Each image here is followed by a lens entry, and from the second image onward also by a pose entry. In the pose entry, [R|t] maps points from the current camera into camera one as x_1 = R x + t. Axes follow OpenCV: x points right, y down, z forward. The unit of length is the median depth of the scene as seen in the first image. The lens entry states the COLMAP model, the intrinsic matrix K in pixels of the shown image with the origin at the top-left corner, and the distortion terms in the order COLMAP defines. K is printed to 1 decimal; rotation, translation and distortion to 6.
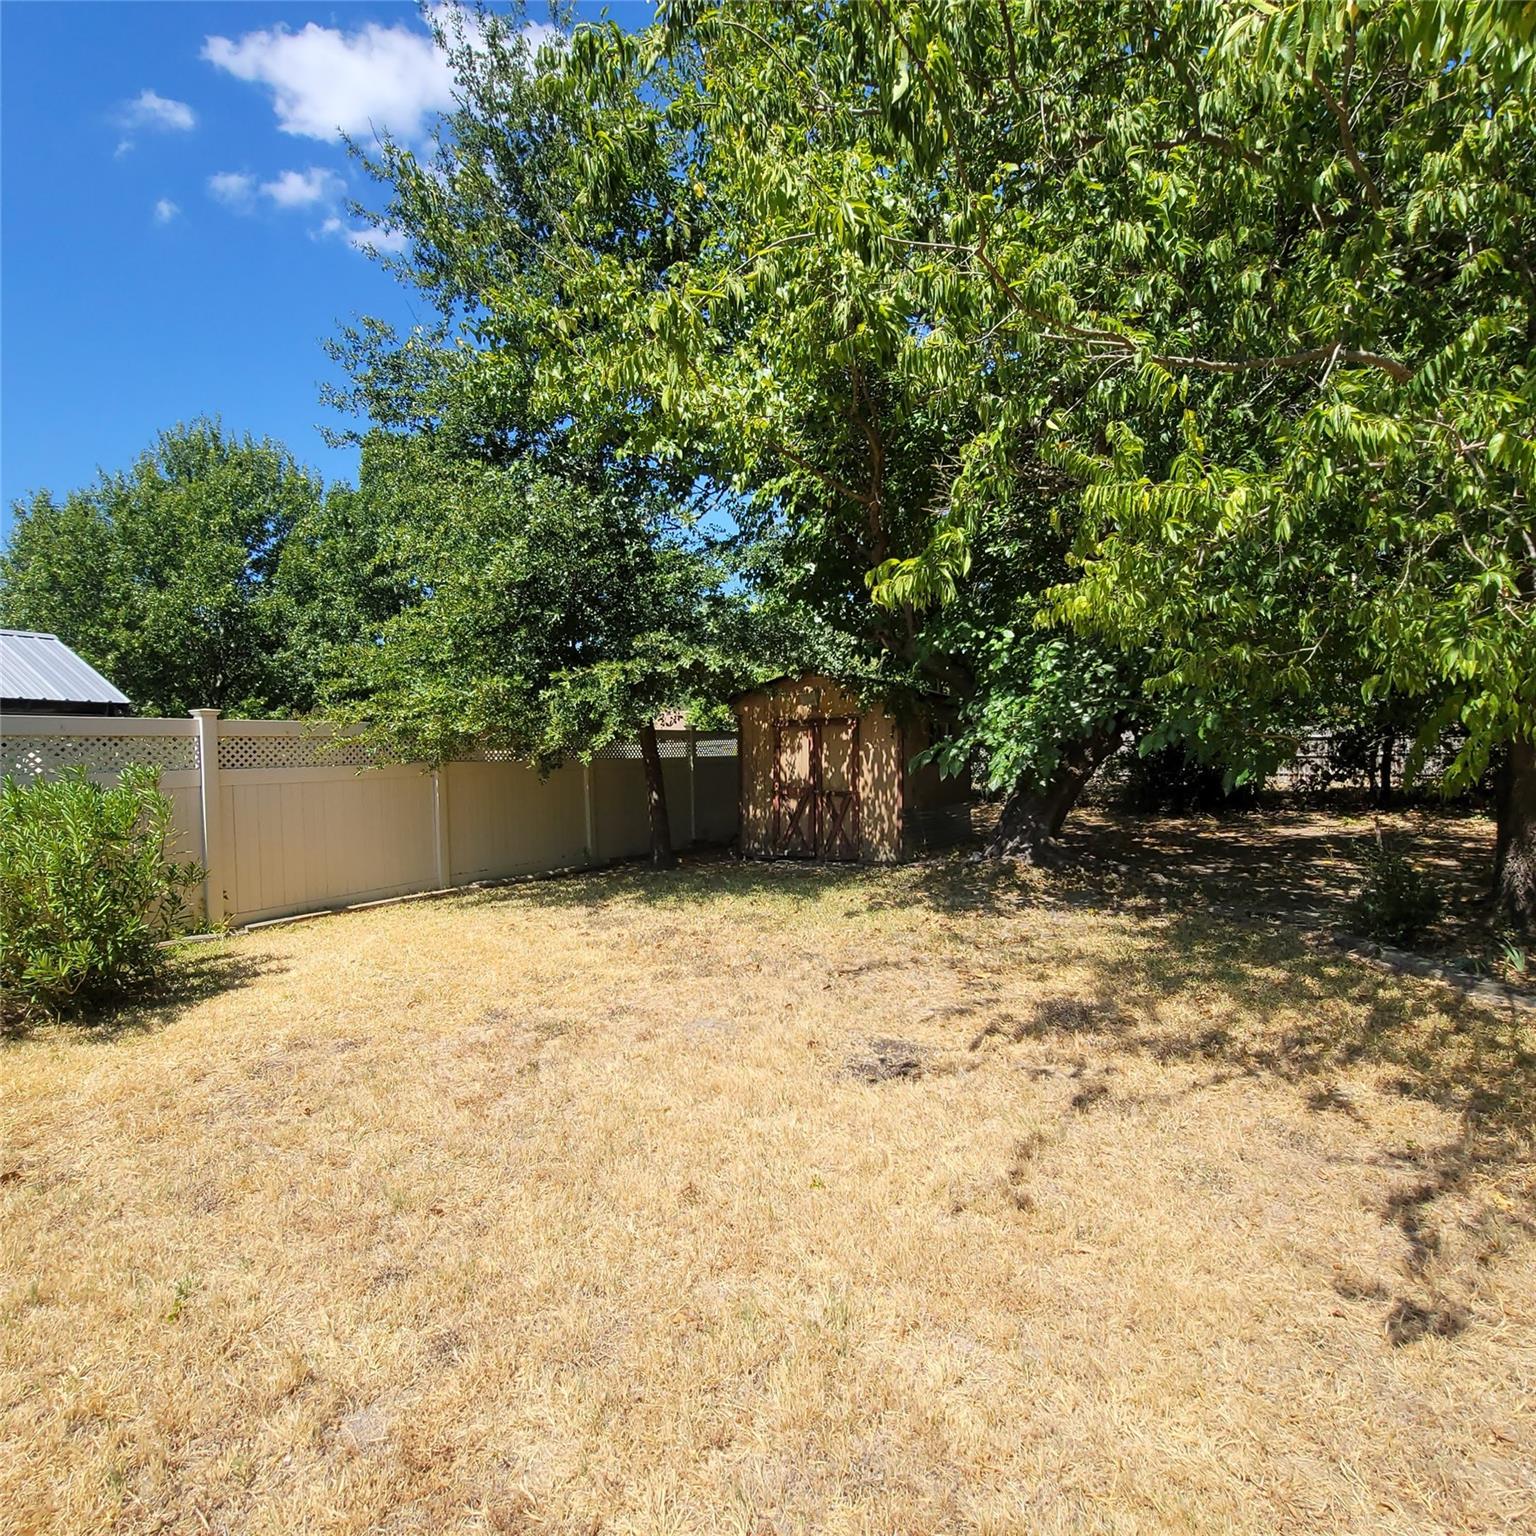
lens RADIAL K [[834.2, 0, 771.8], [0, 834.2, 776.2], [0, 0, 1]] dist [-0.003347, -0.000826]
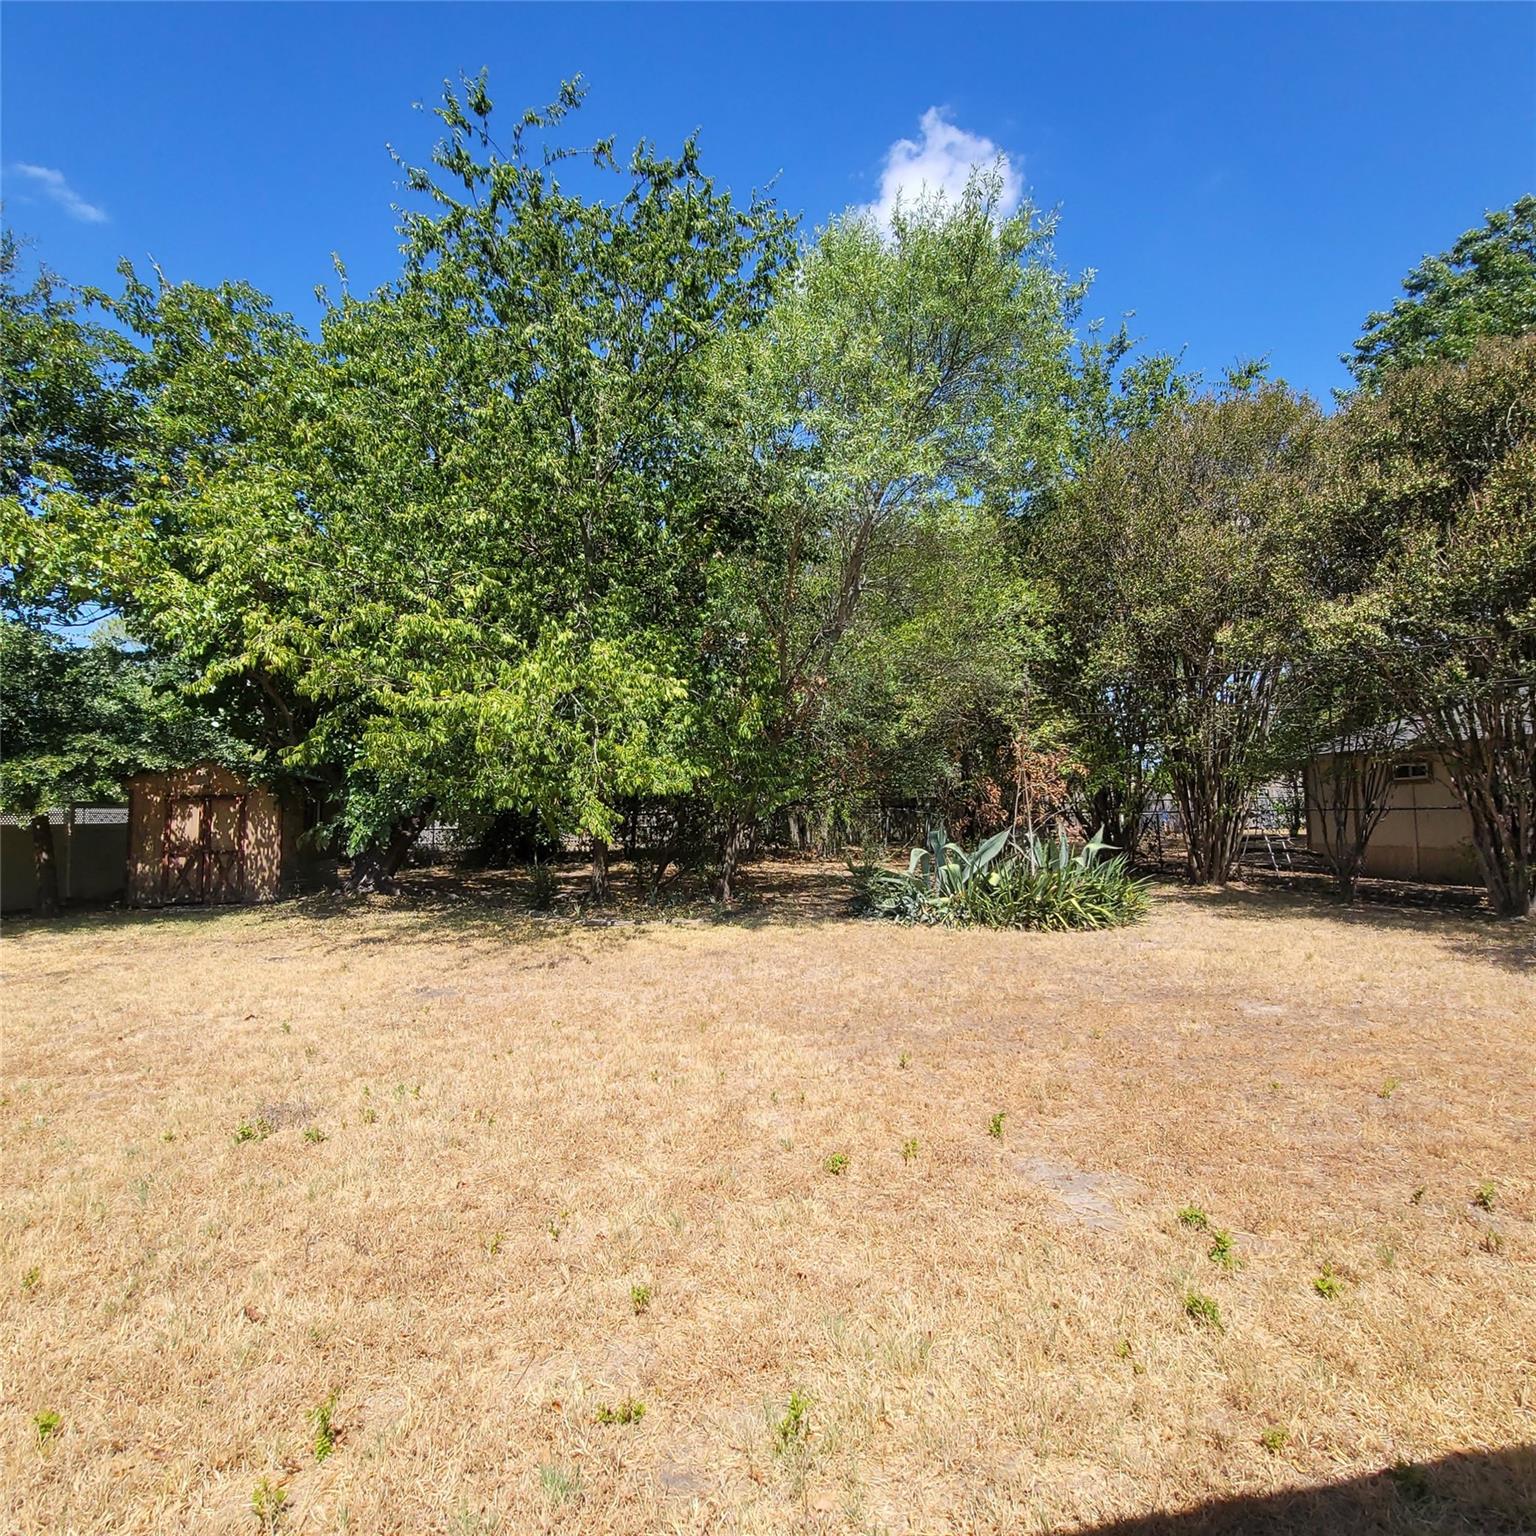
lens RADIAL K [[834.2, 0, 771.8], [0, 834.2, 776.2], [0, 0, 1]] dist [-0.003347, -0.000826]
pose [[0.764519, 0.037732, 0.643496, -0.114361], [0.015884, 0.996879, -0.077325, 0.017883], [-0.644405, 0.069337, 0.761534, -0.583447]]
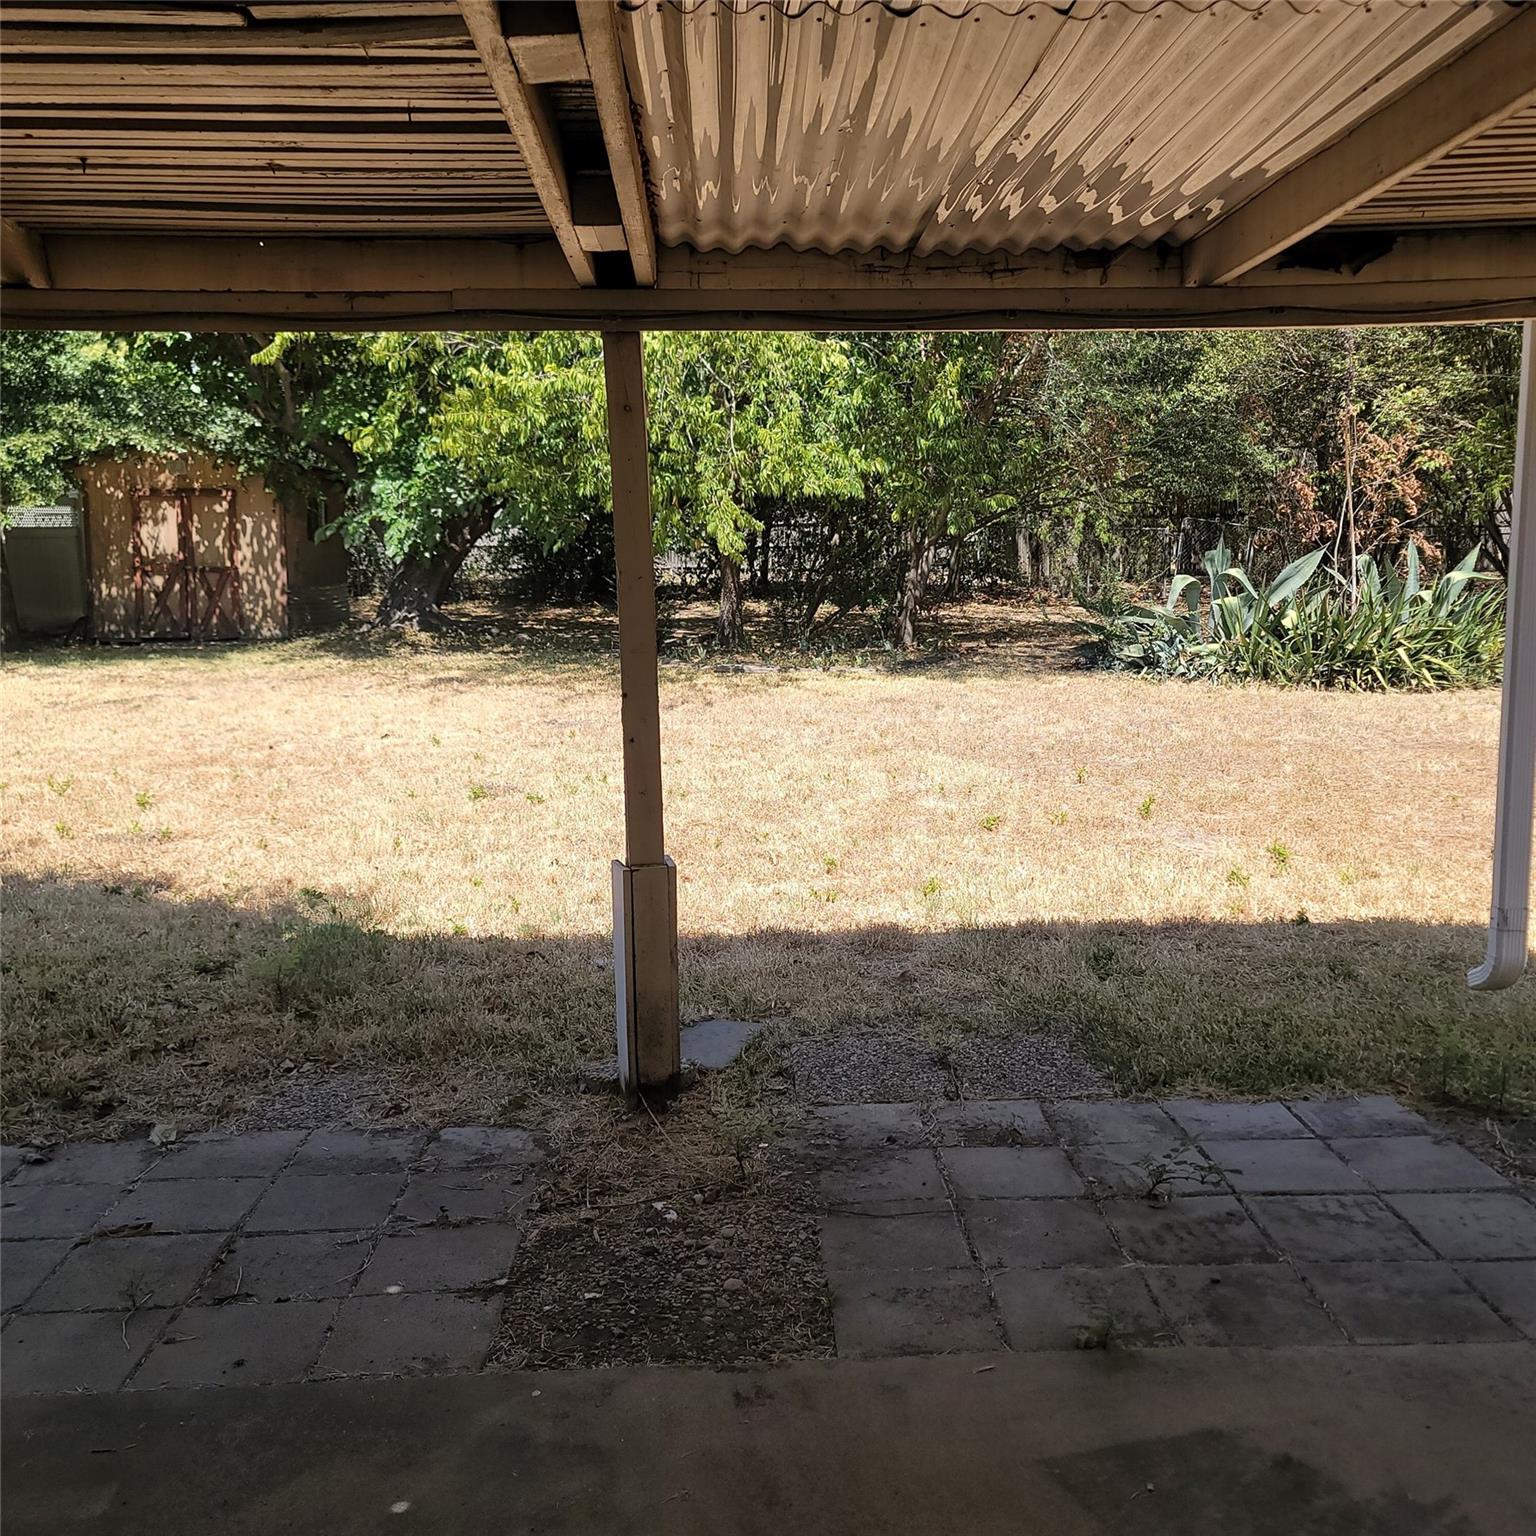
lens RADIAL K [[1483.0, 0, 804.7], [0, 1483.0, 729.1], [0, 0, 1]] dist [0.082824, -0.151839]
pose [[0.840961, -0.055835, 0.538208, -0.288633], [0.002013, 0.994978, 0.100076, 0.033717], [-0.541093, -0.083077, 0.836849, -0.827286]]
